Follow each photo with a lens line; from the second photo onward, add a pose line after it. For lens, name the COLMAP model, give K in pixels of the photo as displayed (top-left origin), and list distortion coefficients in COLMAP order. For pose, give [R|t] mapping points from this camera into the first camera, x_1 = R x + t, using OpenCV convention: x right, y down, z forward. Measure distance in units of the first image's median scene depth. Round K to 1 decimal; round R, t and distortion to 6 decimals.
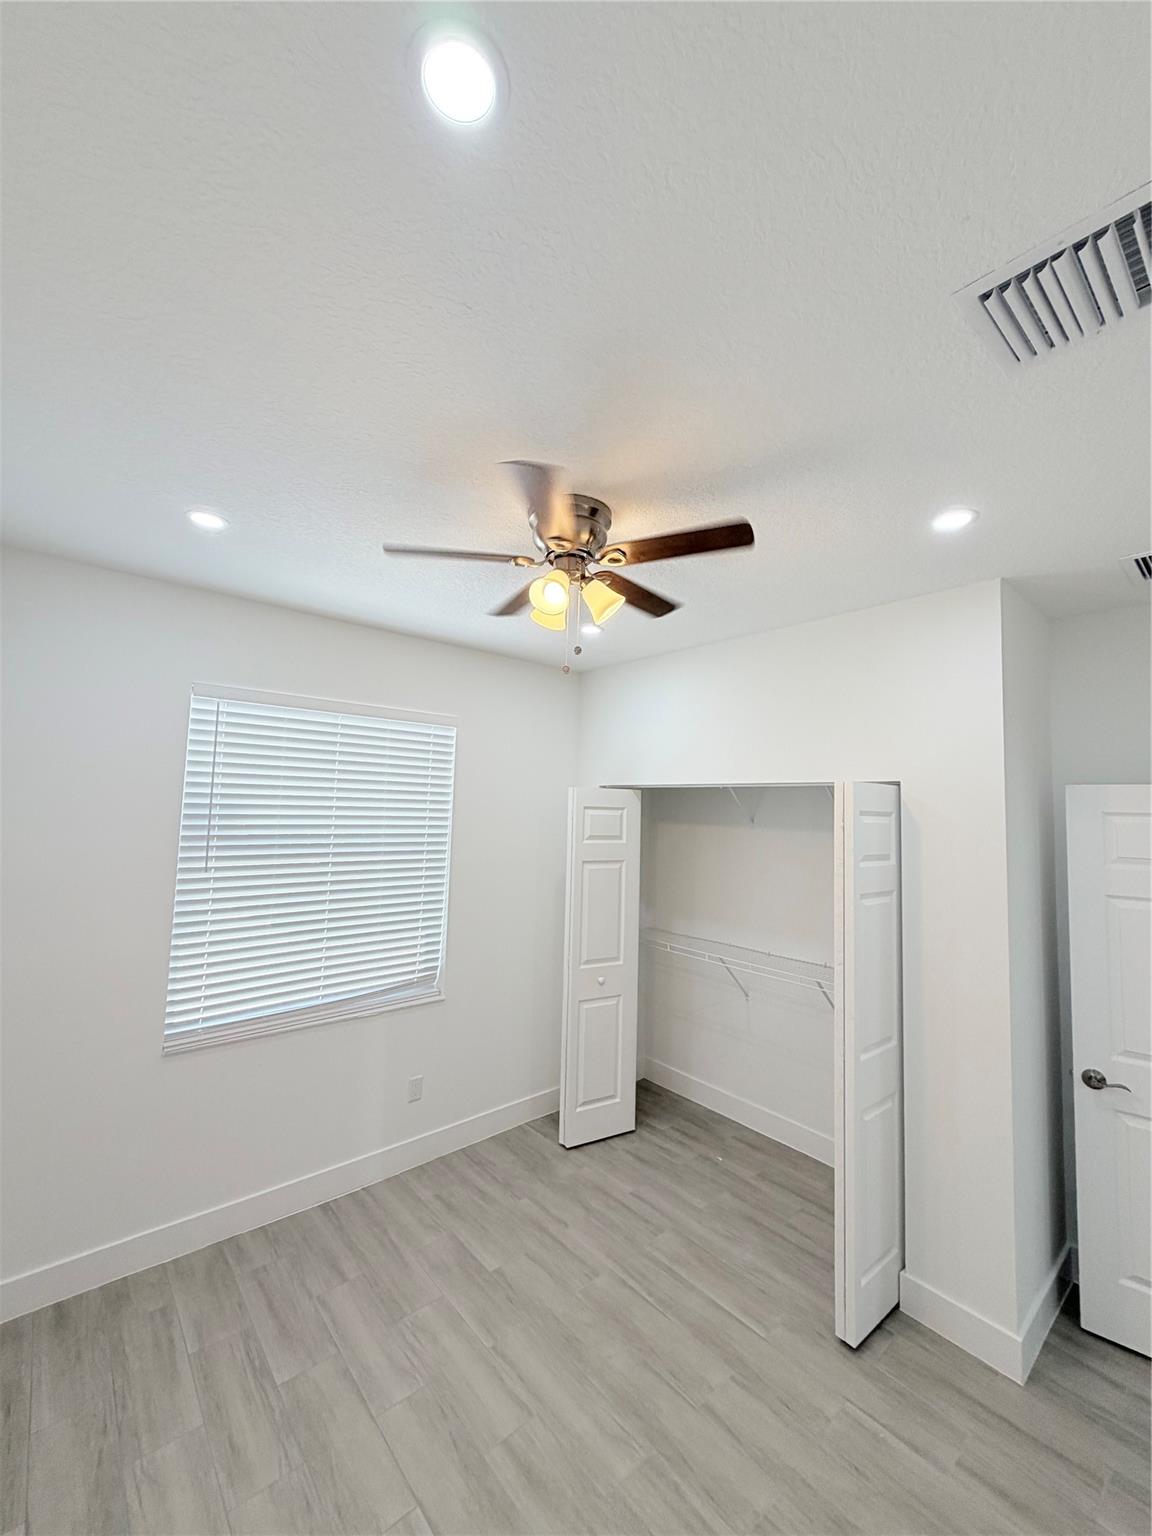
lens RADIAL K [[618.9, 0, 573.2], [0, 618.9, 759.3], [0, 0, 1]] dist [0.000804, 0.000917]
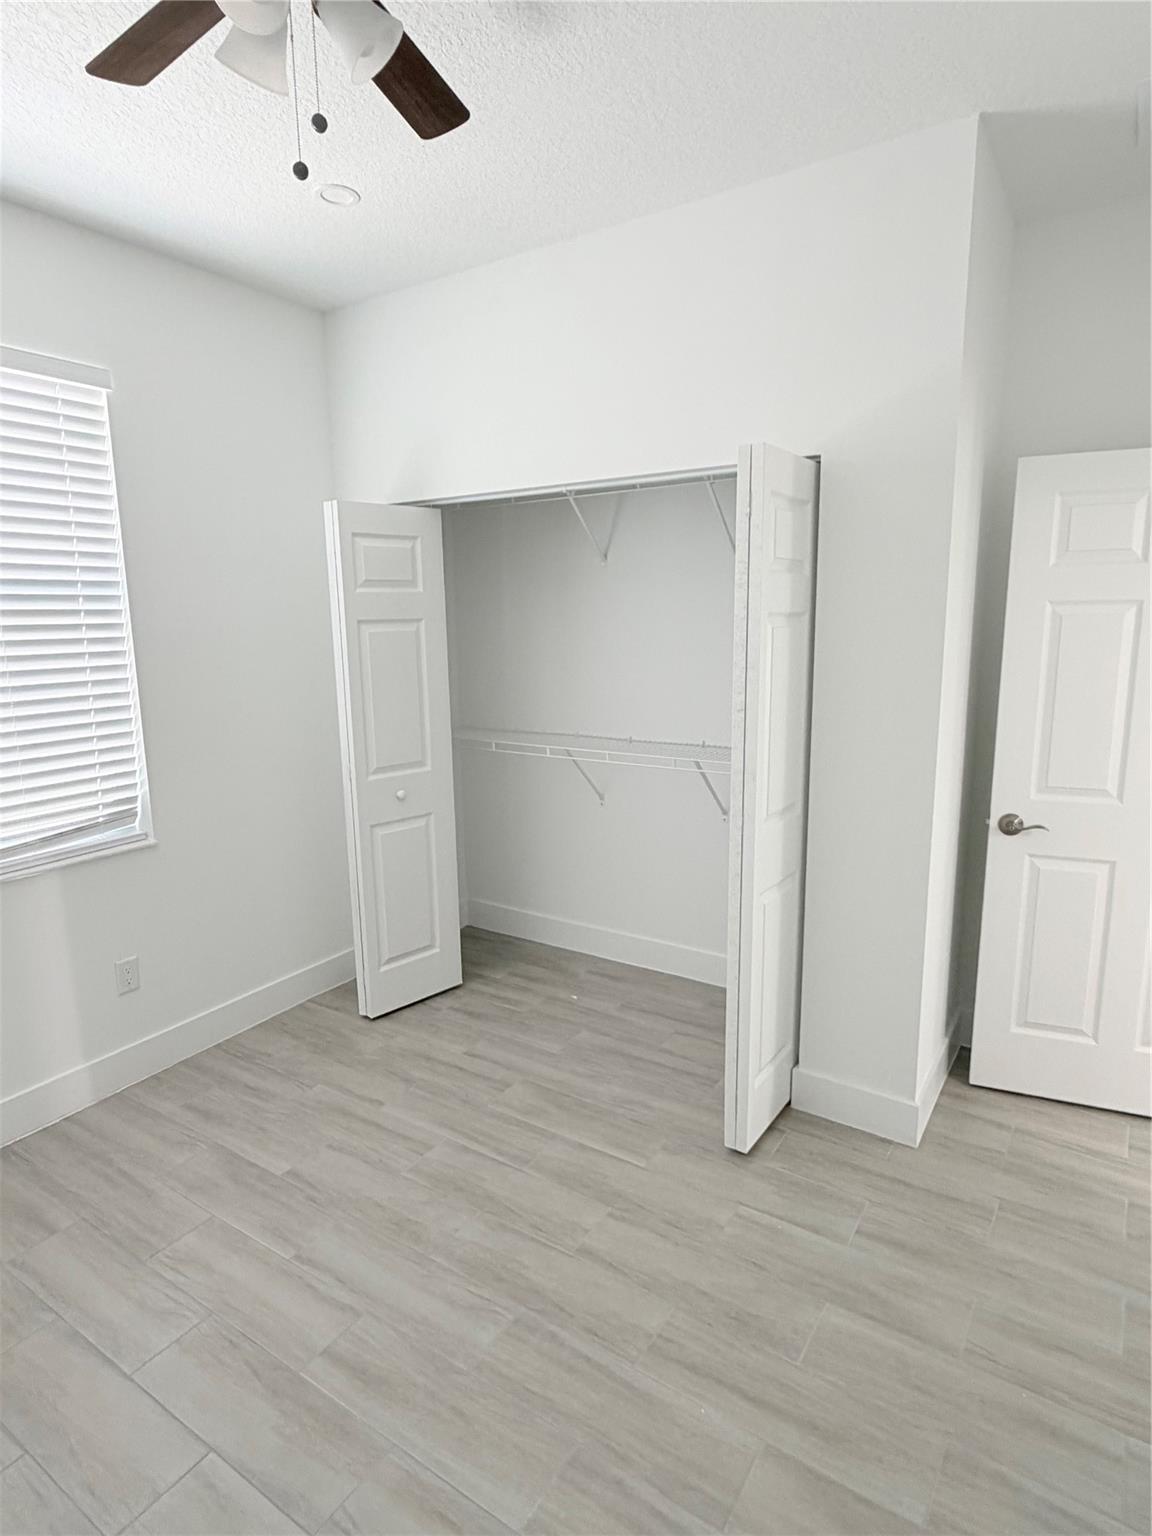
lens RADIAL K [[855.0, 0, 577.7], [0, 855.0, 772.2], [0, 0, 1]] dist [0.000147, 0.000665]
pose [[0.960626, -0.093338, 0.261699, -0.017901], [0.021877, 0.964371, 0.263648, 0.126292], [-0.276983, -0.247542, 0.928441, 0.103289]]
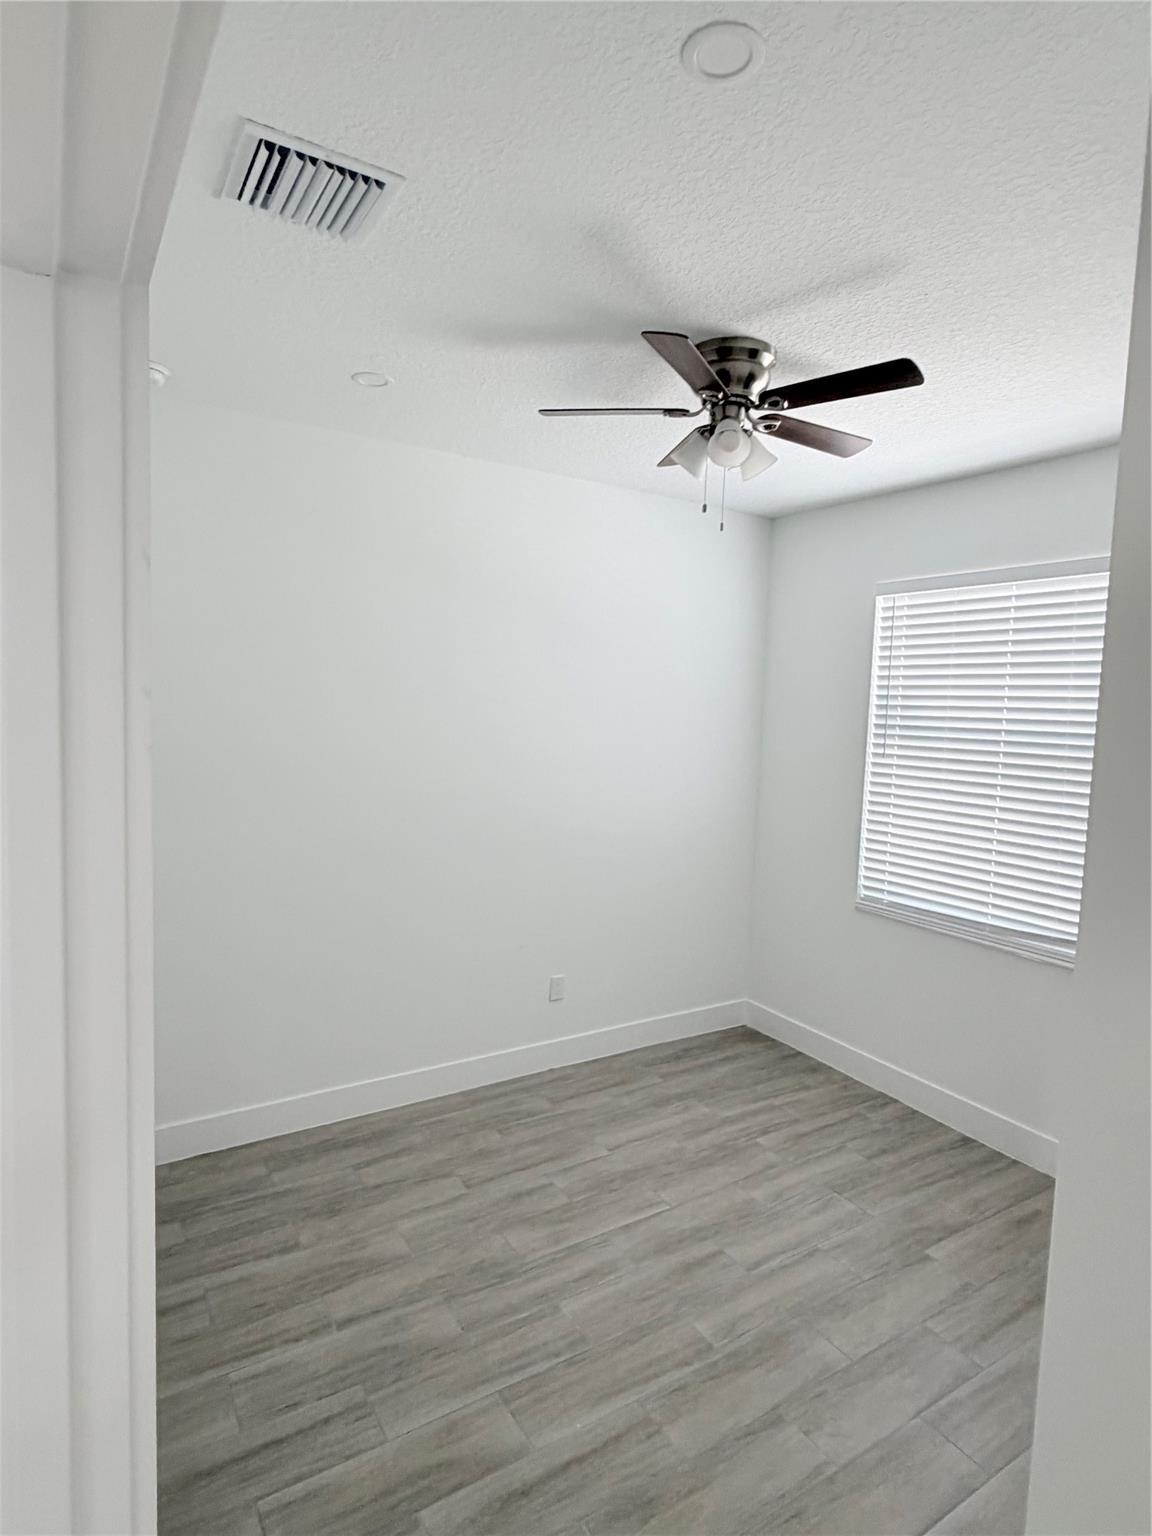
lens RADIAL K [[855.0, 0, 573.1], [0, 855.0, 769.3], [0, 0, 1]] dist [0.000147, 0.000665]
pose [[-0.156569, 0.041710, -0.986786, 1.041702], [0.036828, 0.998660, 0.036368, 0.137736], [0.986980, -0.030647, -0.157895, 0.754781]]
